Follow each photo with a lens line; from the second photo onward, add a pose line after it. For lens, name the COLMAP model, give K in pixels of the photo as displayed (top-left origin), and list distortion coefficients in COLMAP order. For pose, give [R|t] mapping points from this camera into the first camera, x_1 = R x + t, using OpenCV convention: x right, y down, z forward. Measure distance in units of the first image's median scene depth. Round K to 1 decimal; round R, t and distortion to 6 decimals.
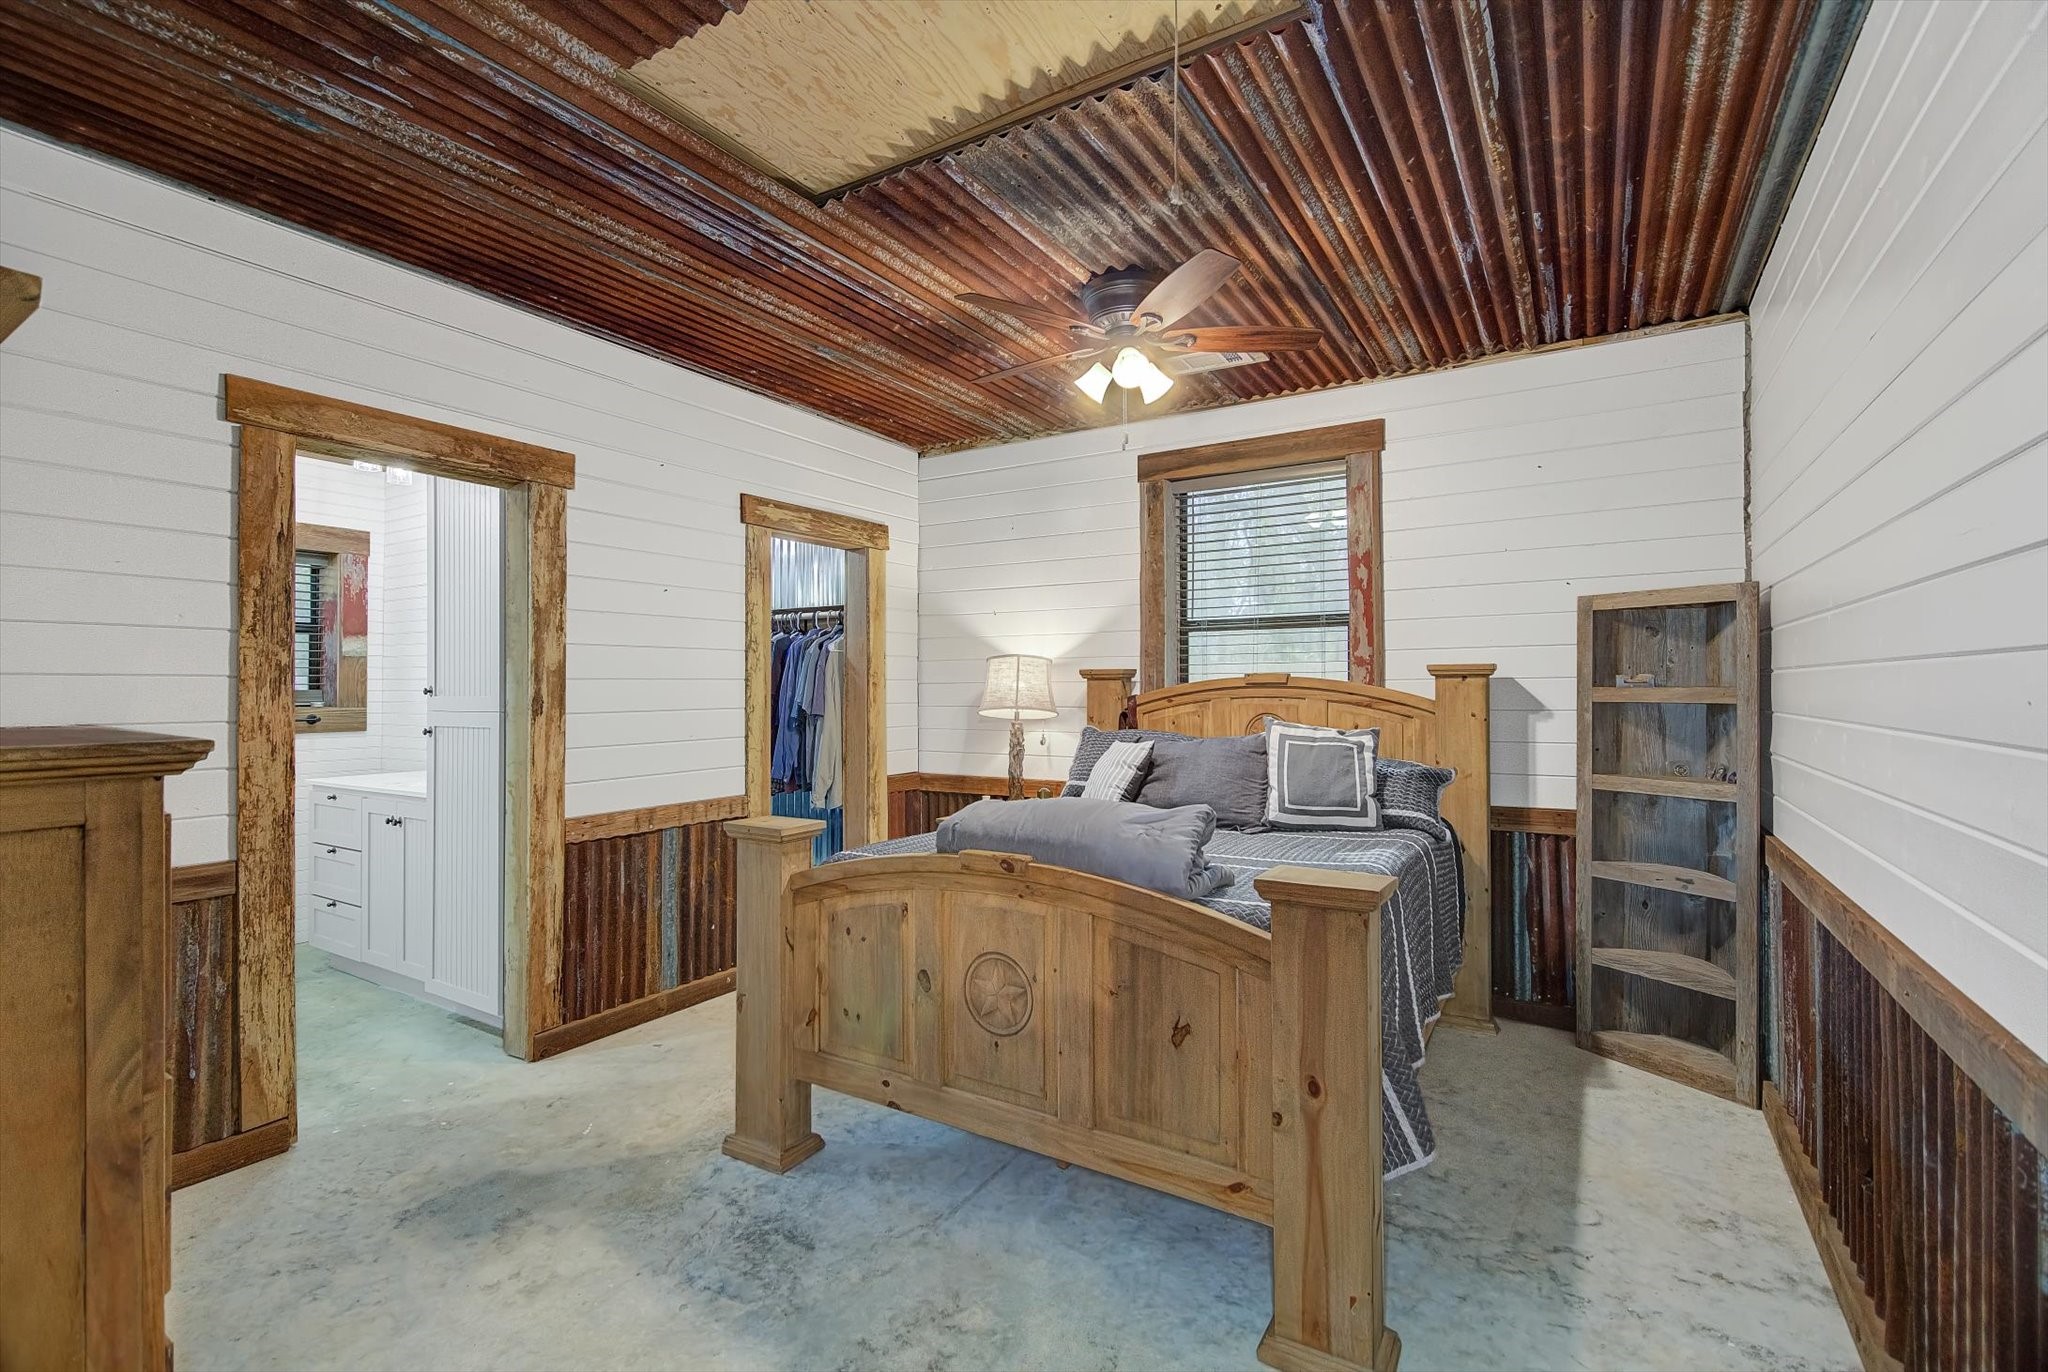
lens RADIAL K [[900.2, 0, 1015.8], [0, 900.2, 667.8], [0, 0, 1]] dist [0.002198, 0.000094]
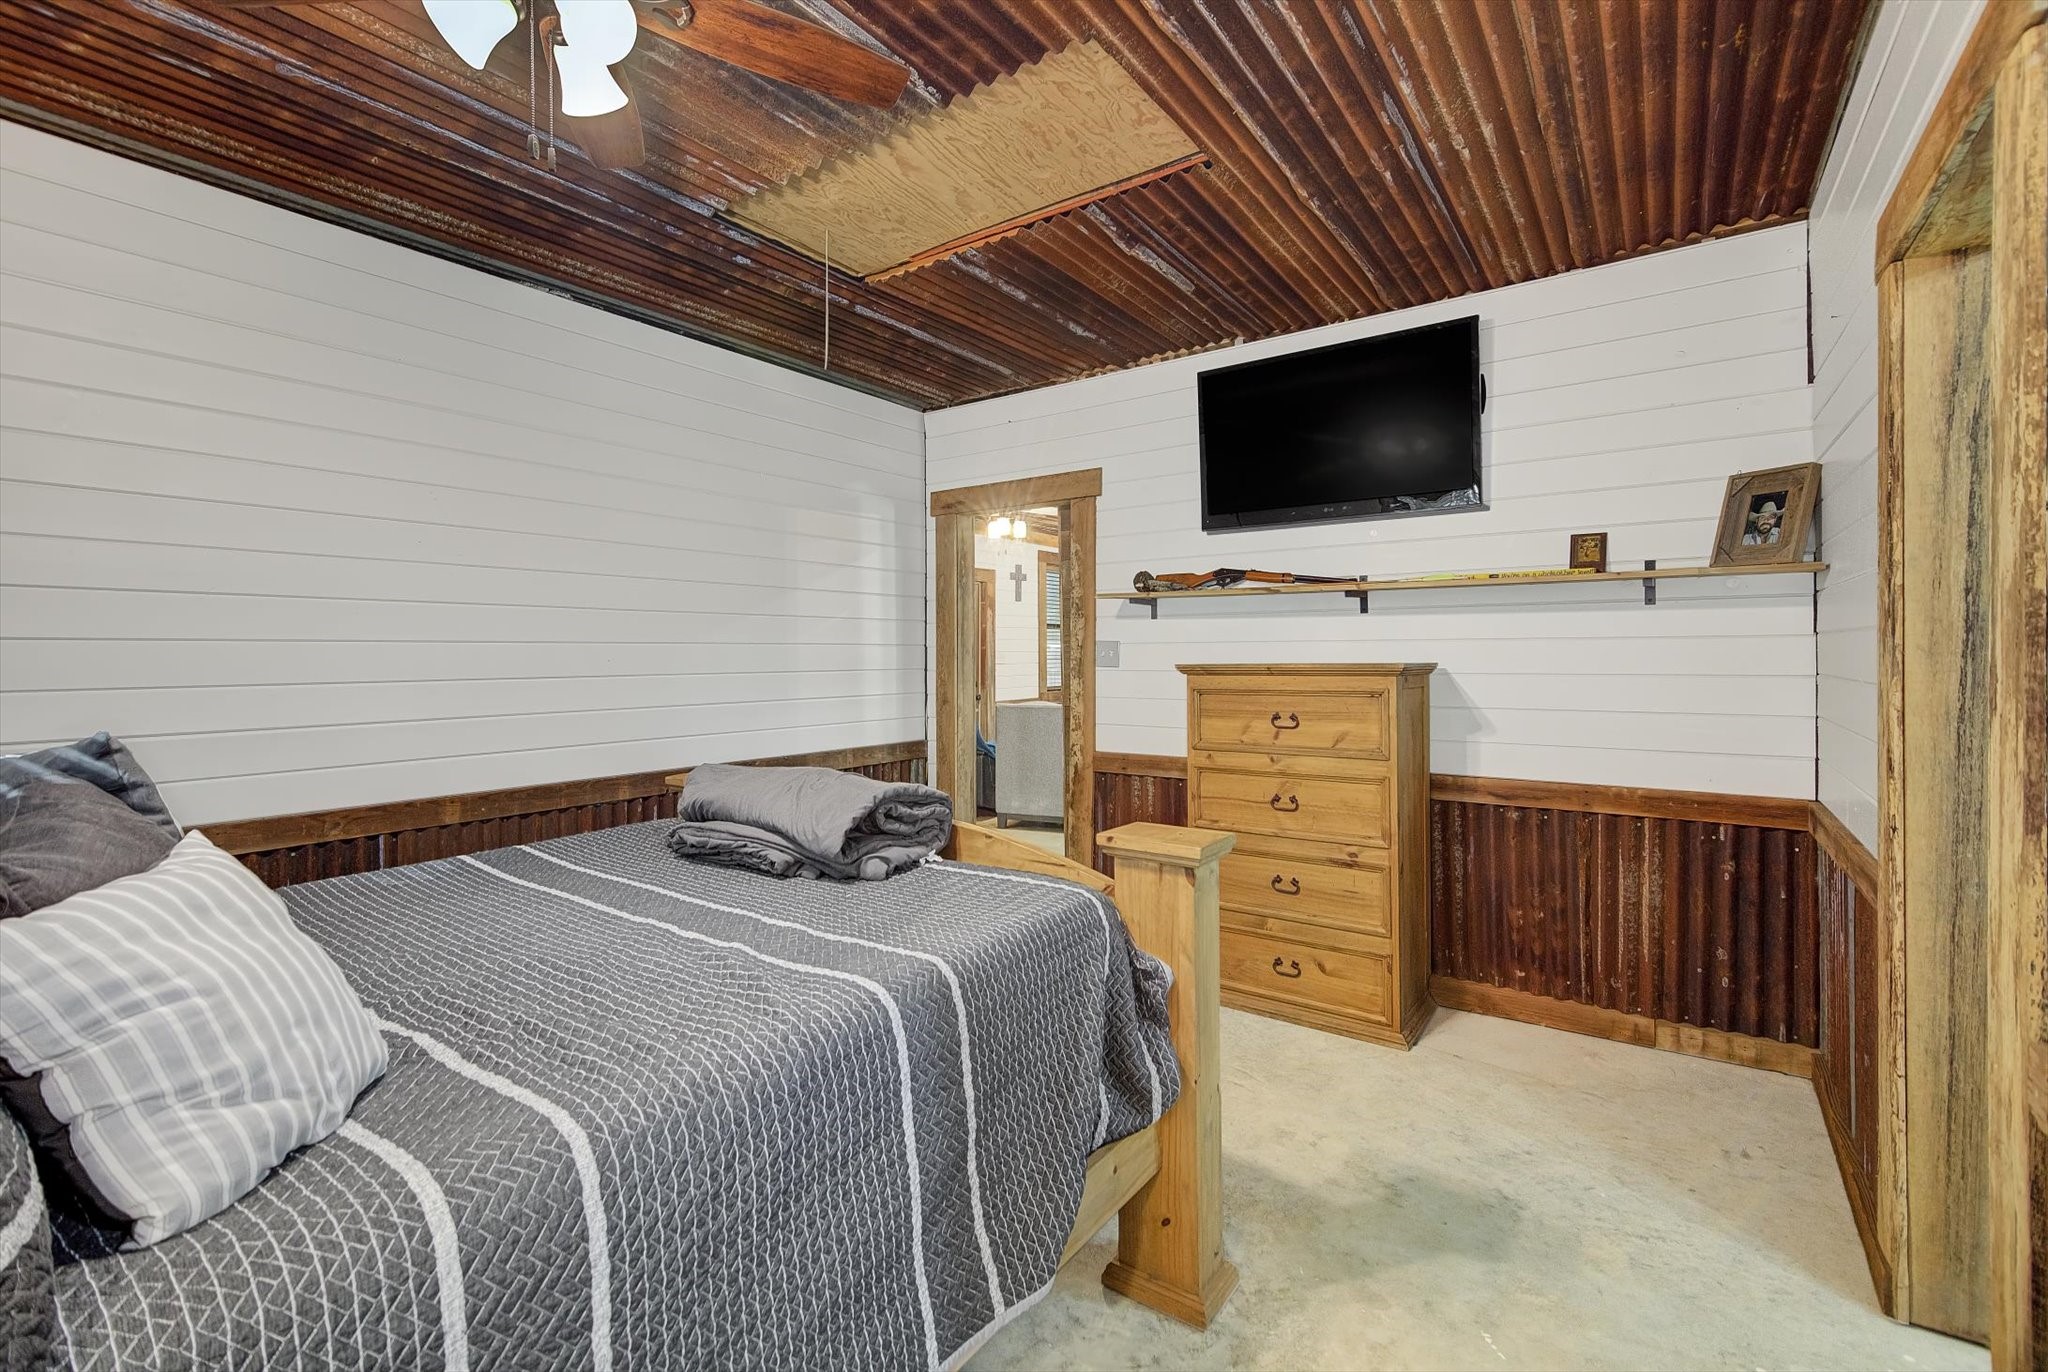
lens RADIAL K [[900.2, 0, 1015.8], [0, 900.2, 667.8], [0, 0, 1]] dist [0.002198, 0.000094]
pose [[-0.998027, 0.014906, 0.060986, -0.215970], [0.014879, 0.999889, -0.000906, 0.028542], [-0.060992, 0.000003, -0.998138, 1.999064]]
